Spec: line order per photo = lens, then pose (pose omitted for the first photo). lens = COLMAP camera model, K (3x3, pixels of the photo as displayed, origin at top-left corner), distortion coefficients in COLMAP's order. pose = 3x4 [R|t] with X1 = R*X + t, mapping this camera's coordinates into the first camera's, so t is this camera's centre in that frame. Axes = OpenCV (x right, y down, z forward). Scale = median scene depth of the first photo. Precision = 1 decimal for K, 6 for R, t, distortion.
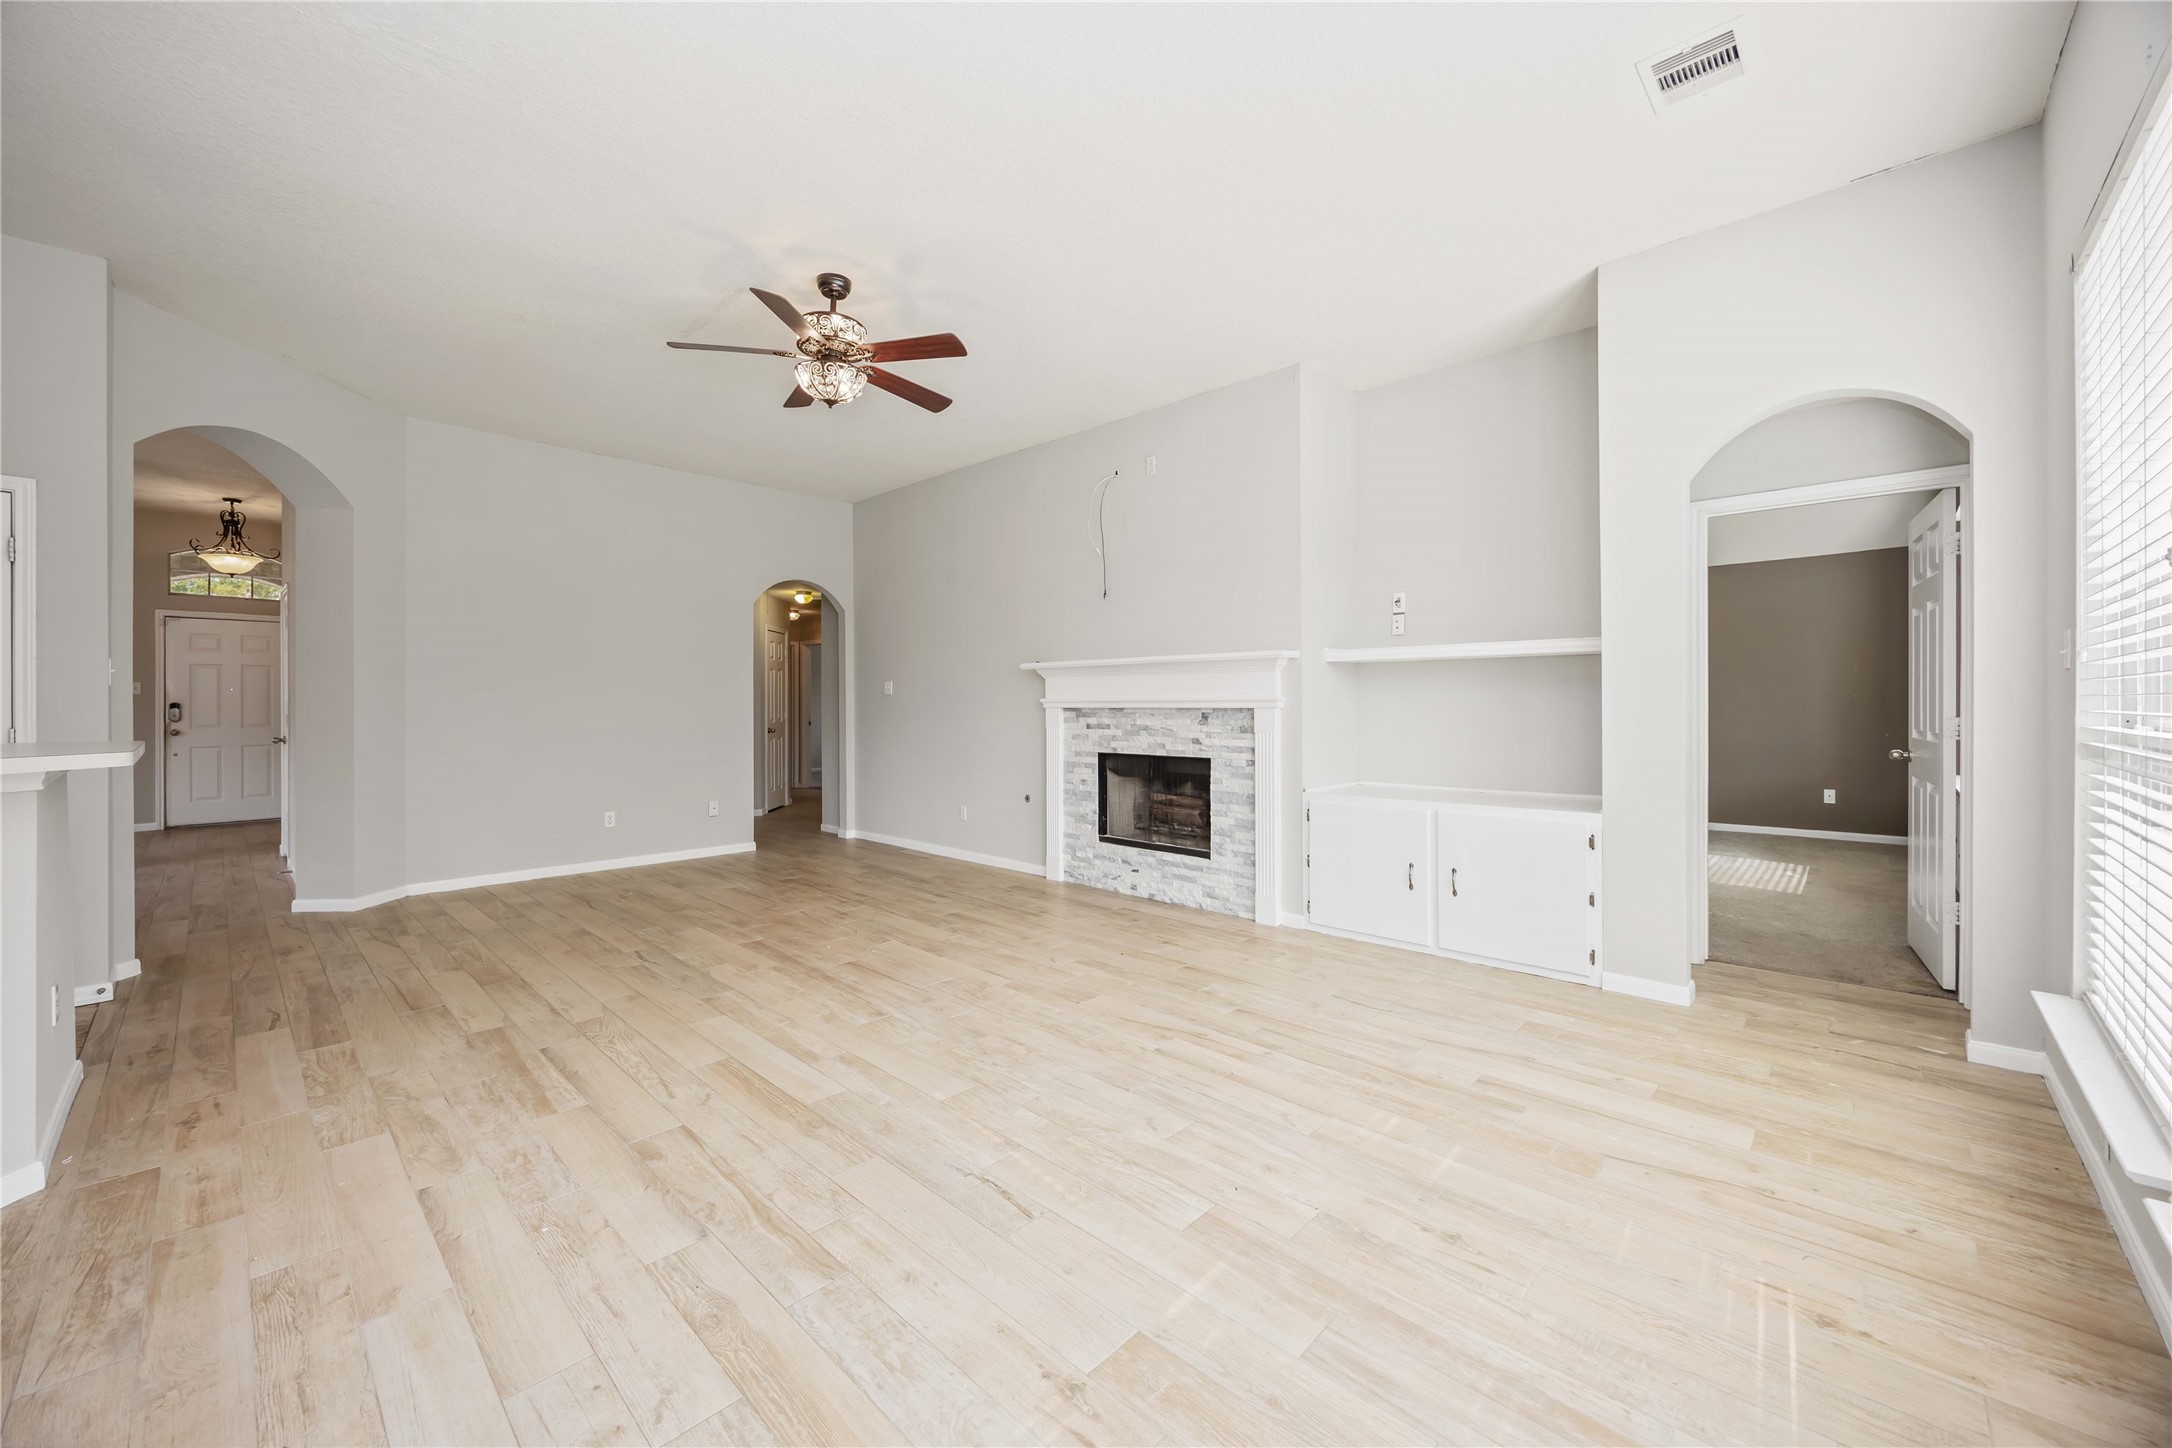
lens RADIAL K [[828.5, 0, 1087.0], [0, 828.5, 699.8], [0, 0, 1]] dist [-0.001043, -0.000050]
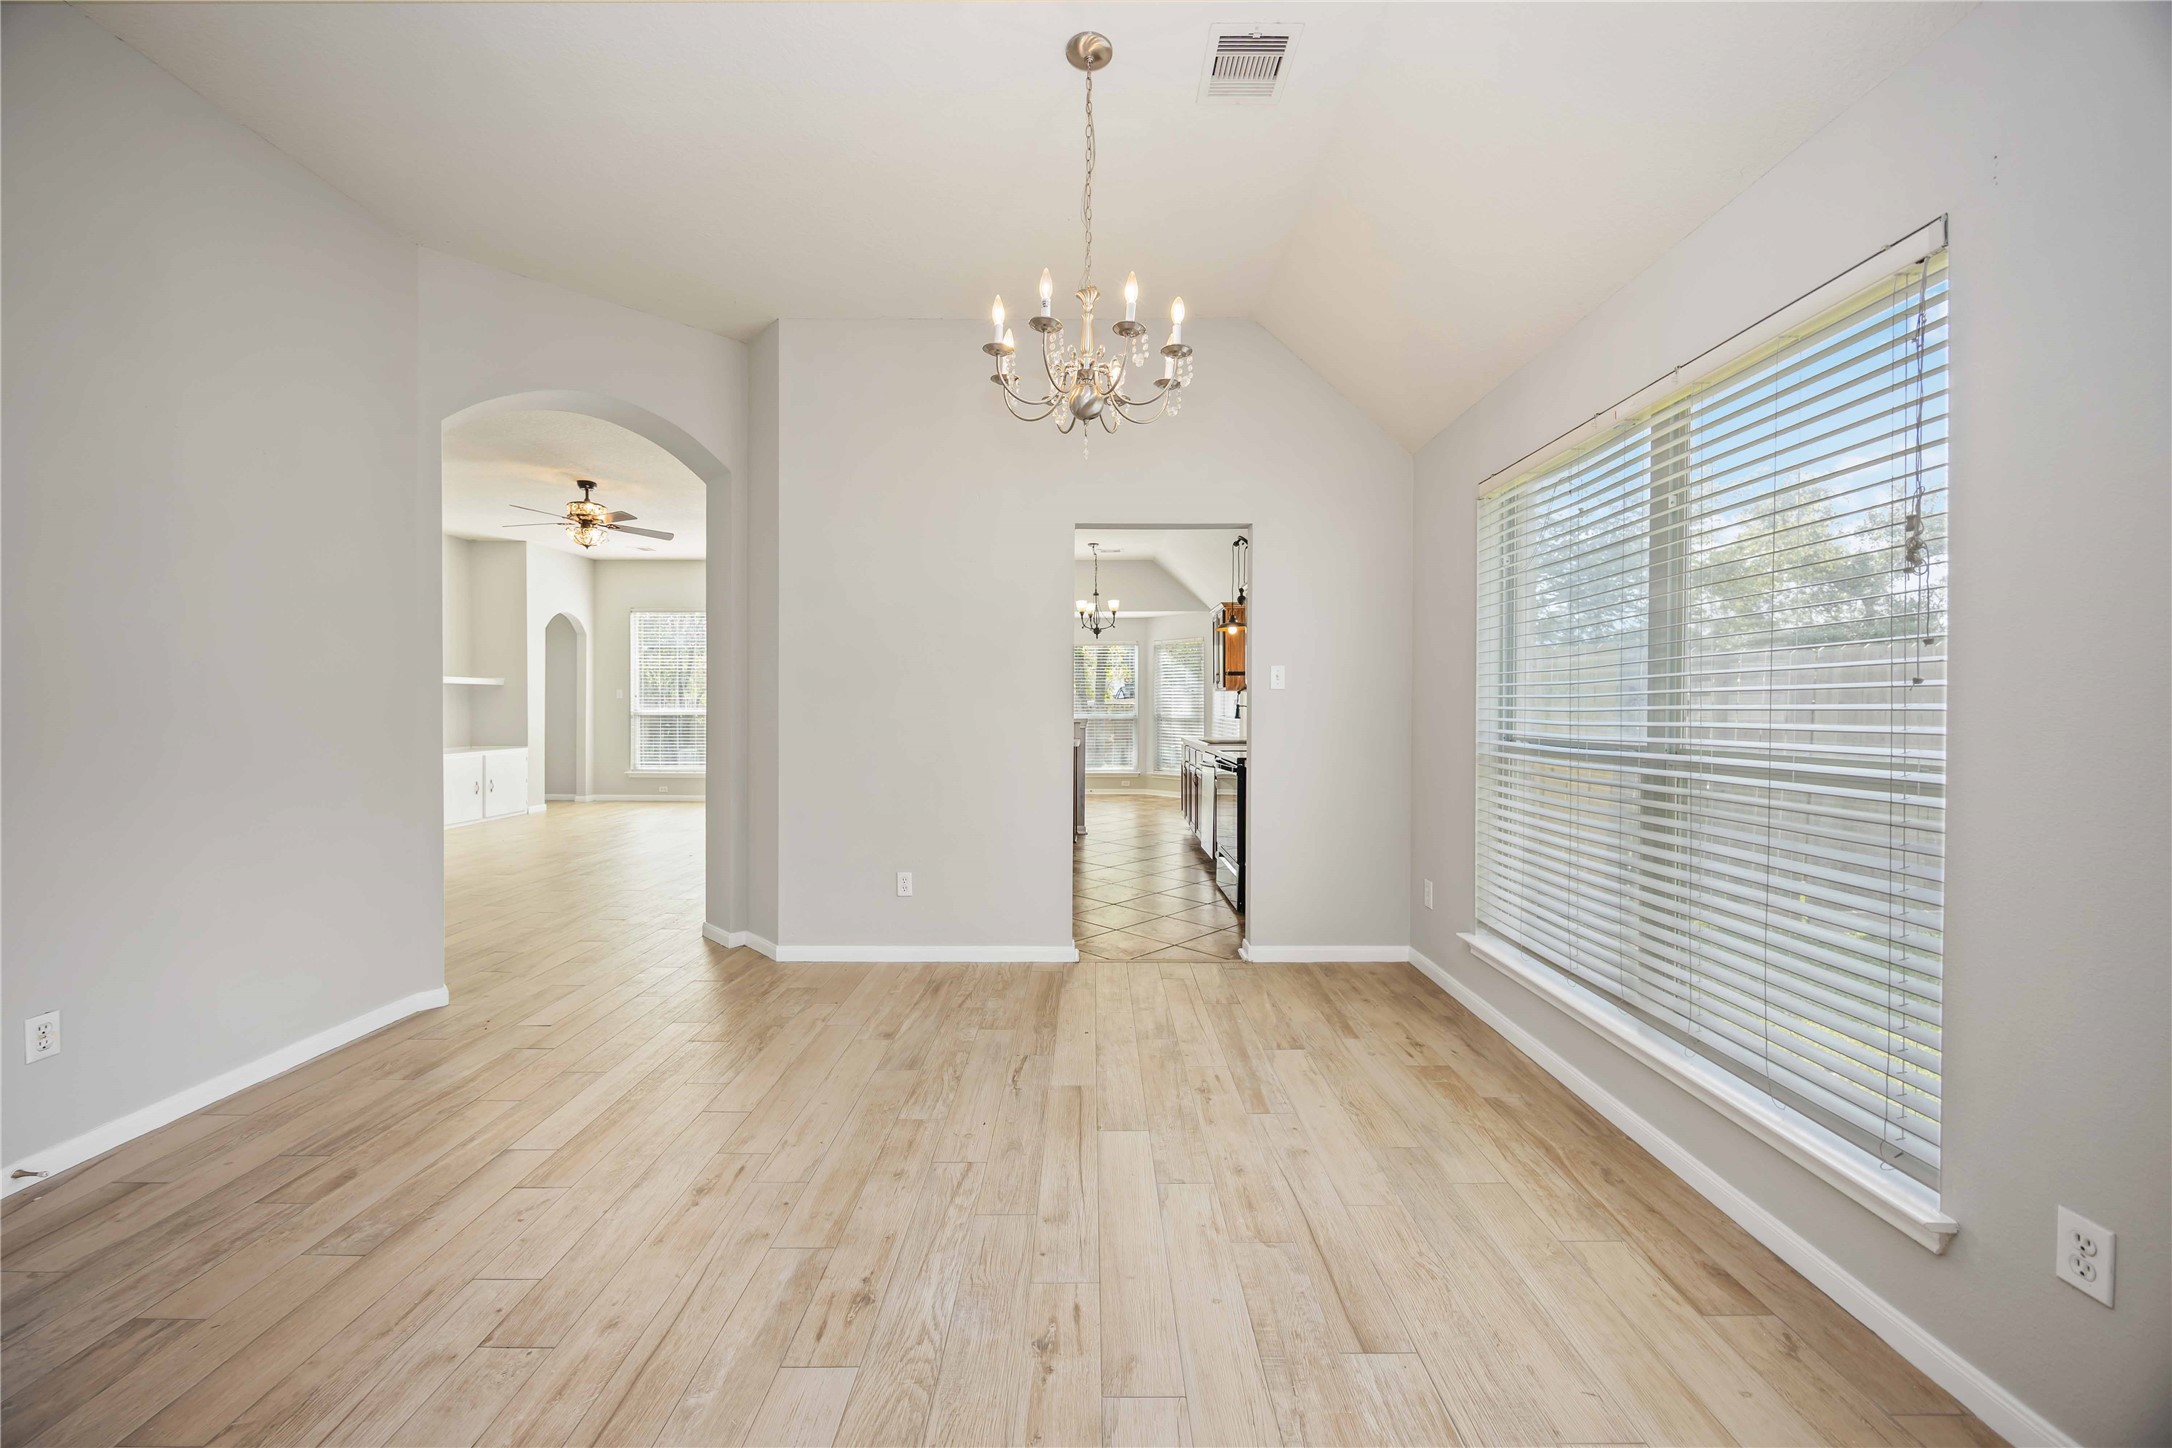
lens RADIAL K [[829.8, 0, 1080.6], [0, 829.8, 717.0], [0, 0, 1]] dist [-0.000633, 0.000034]
pose [[-0.674448, -0.007863, 0.738280, -1.903211], [-0.003240, 0.999965, 0.007690, 0.009785], [-0.738315, 0.002795, -0.674450, 1.119281]]
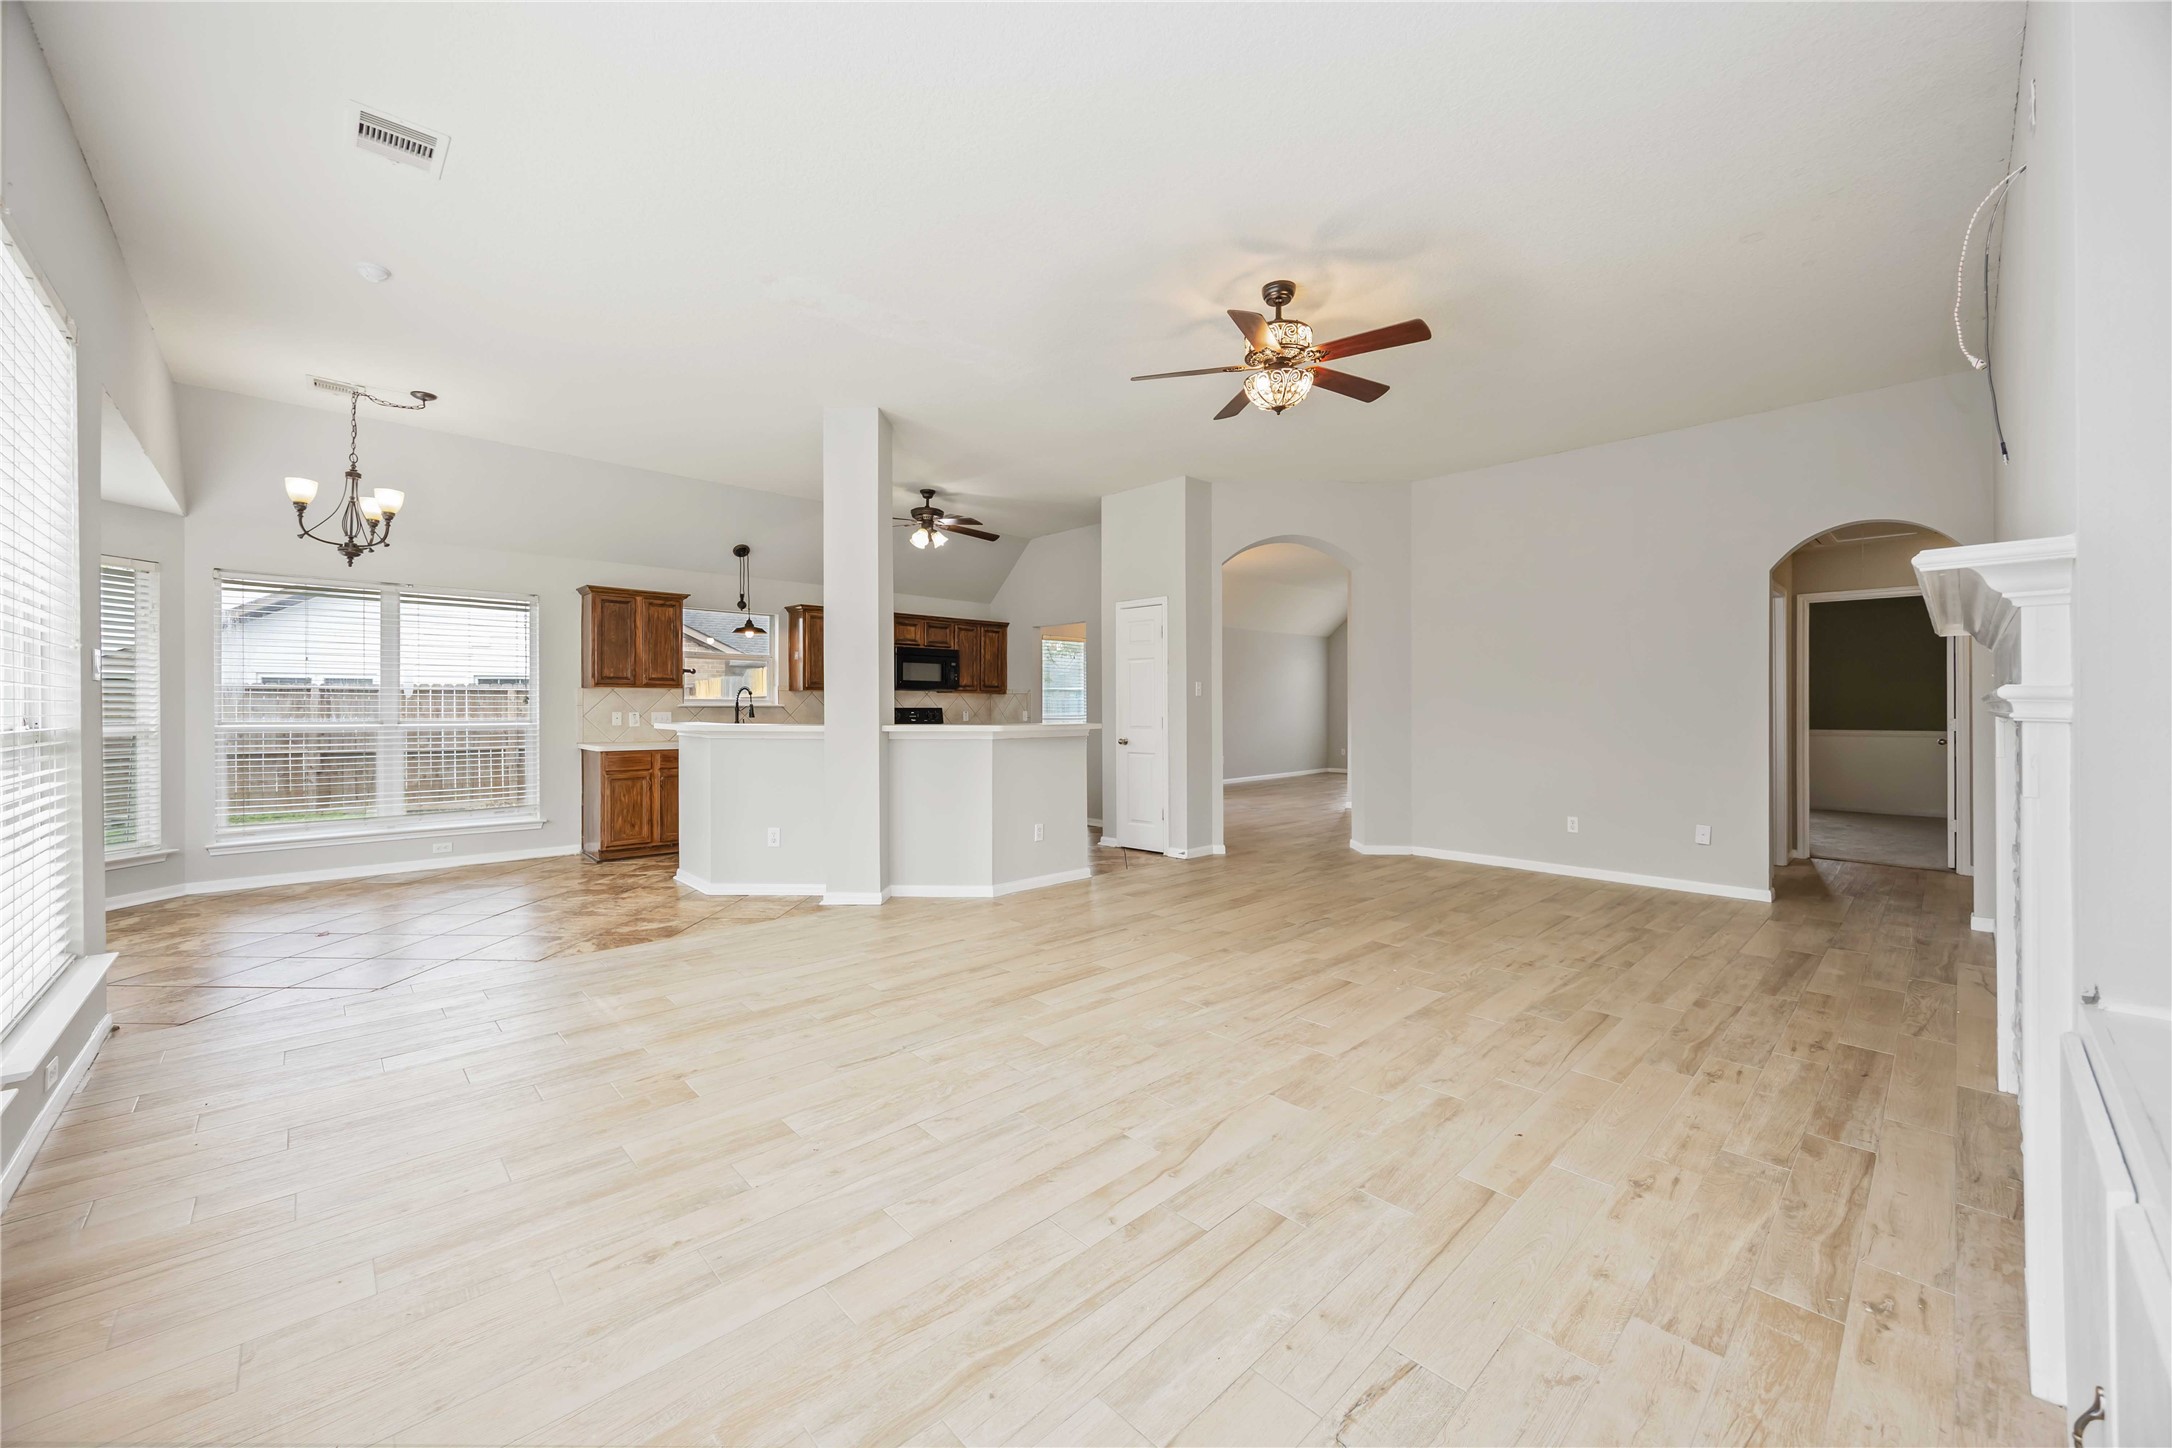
lens RADIAL K [[829.8, 0, 1080.6], [0, 829.8, 717.0], [0, 0, 1]] dist [-0.000633, 0.000034]
pose [[-0.062733, 0.013506, -0.997939, 0.556627], [0.007169, 0.999889, 0.013082, 0.002831], [0.998005, -0.006334, -0.062823, 0.635691]]
